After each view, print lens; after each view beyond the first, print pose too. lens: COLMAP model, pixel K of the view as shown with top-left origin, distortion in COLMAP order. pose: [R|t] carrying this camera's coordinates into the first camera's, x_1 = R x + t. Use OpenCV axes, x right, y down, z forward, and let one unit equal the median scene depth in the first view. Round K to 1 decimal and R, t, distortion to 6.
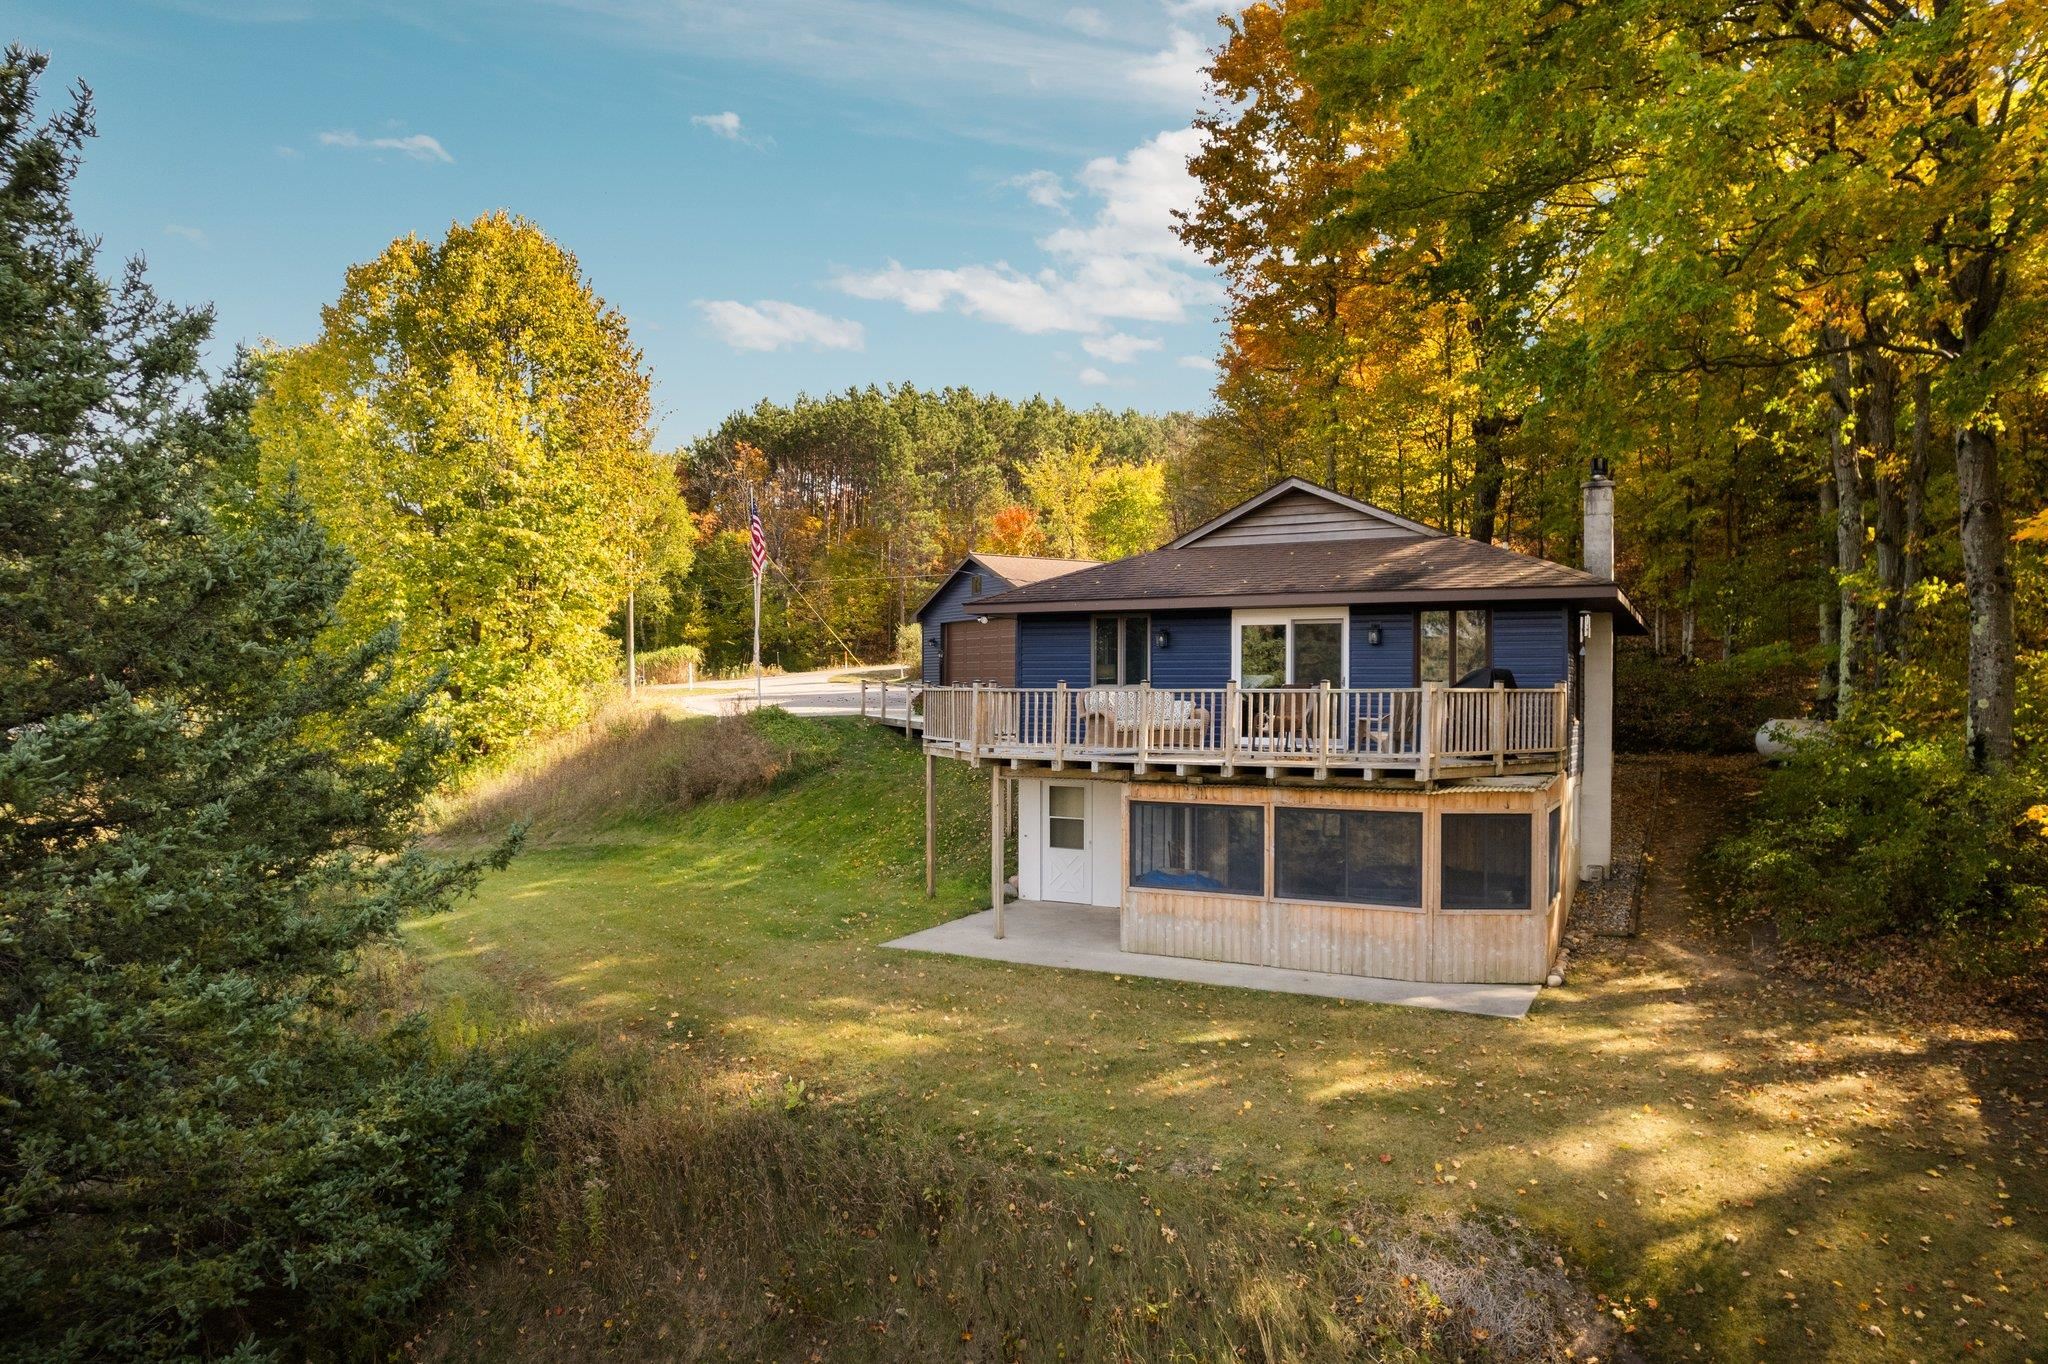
lens RADIAL K [[1285.1, 0, 1024.0], [0, 1285.1, 682.0], [0, 0, 1]] dist [-0.020510, 0.000770]
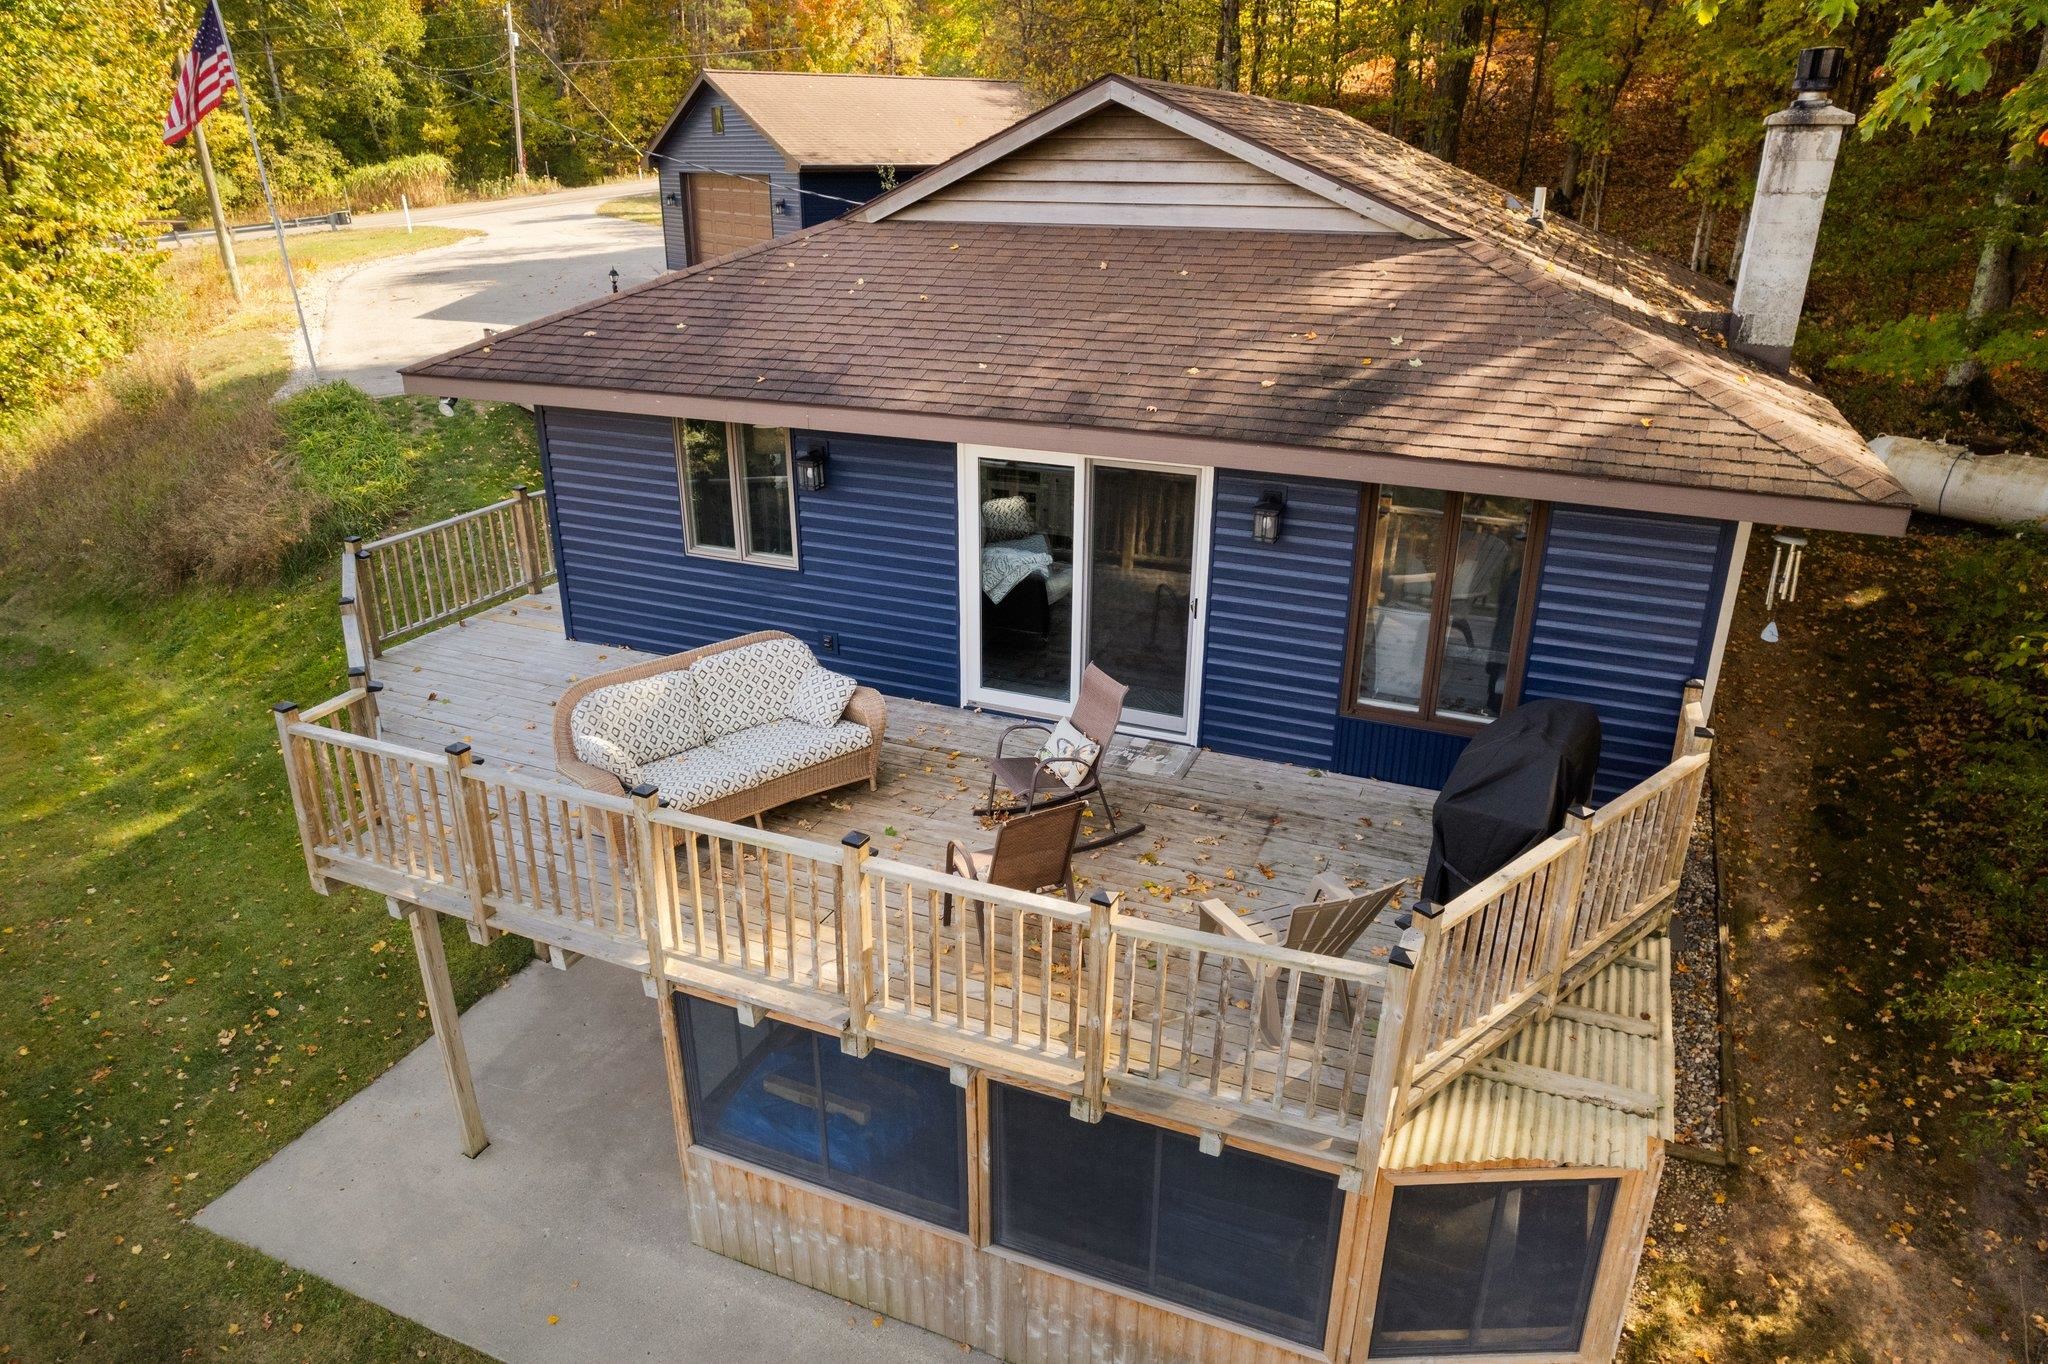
lens RADIAL K [[1285.1, 0, 1024.0], [0, 1285.1, 682.0], [0, 0, 1]] dist [-0.020510, 0.000770]
pose [[0.996701, -0.032534, 0.074355, 0.033115], [0.001096, 0.921452, 0.388491, -0.032505], [-0.081153, -0.387128, 0.918448, 0.123910]]
